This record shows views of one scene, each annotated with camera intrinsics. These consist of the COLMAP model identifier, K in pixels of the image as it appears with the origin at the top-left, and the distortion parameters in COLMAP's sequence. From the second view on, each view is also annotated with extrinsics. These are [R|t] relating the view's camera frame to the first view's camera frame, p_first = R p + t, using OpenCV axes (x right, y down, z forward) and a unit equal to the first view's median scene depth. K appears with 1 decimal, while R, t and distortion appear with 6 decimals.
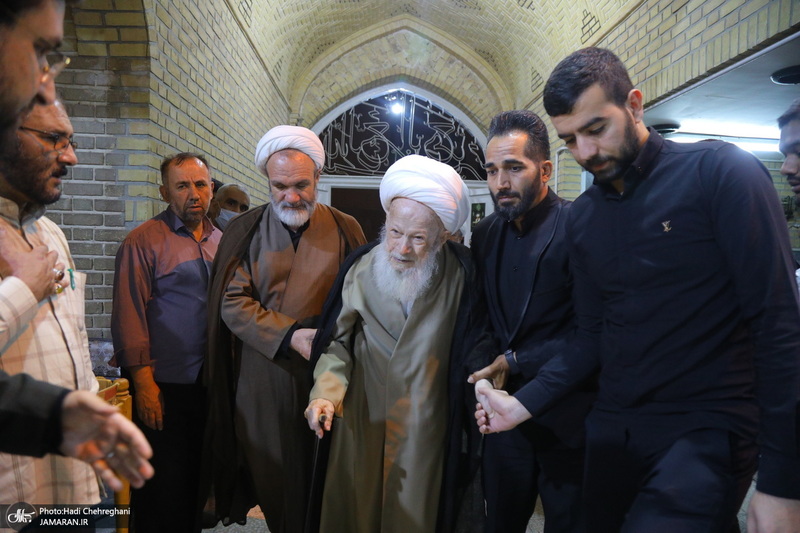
lens RADIAL K [[548.5, 0, 399.8], [0, 548.5, 266.2], [0, 0, 1]] dist [-0.109043, 0.058462]
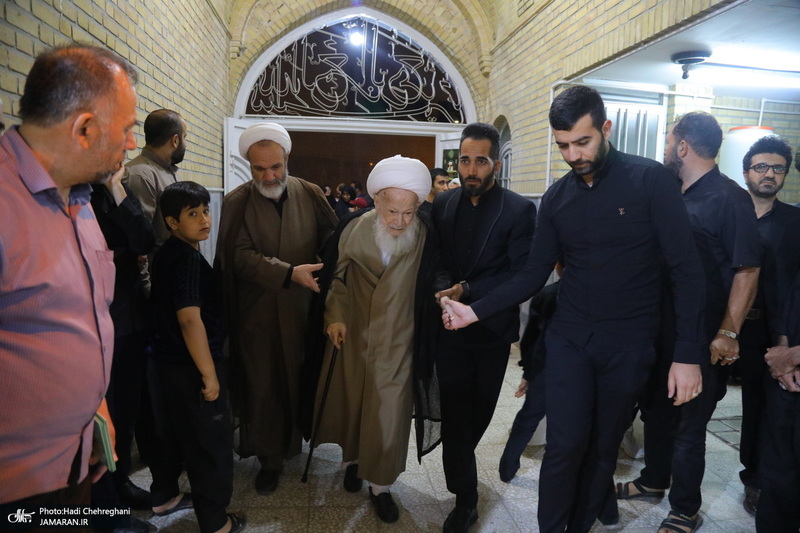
lens RADIAL K [[548.5, 0, 400.7], [0, 548.5, 270.1], [0, 0, 1]] dist [-0.109043, 0.058462]
pose [[0.996703, -0.011086, 0.080370, -0.008920], [0.003152, 0.995163, 0.098189, -0.008163], [-0.081070, -0.097612, 0.991917, 0.116039]]
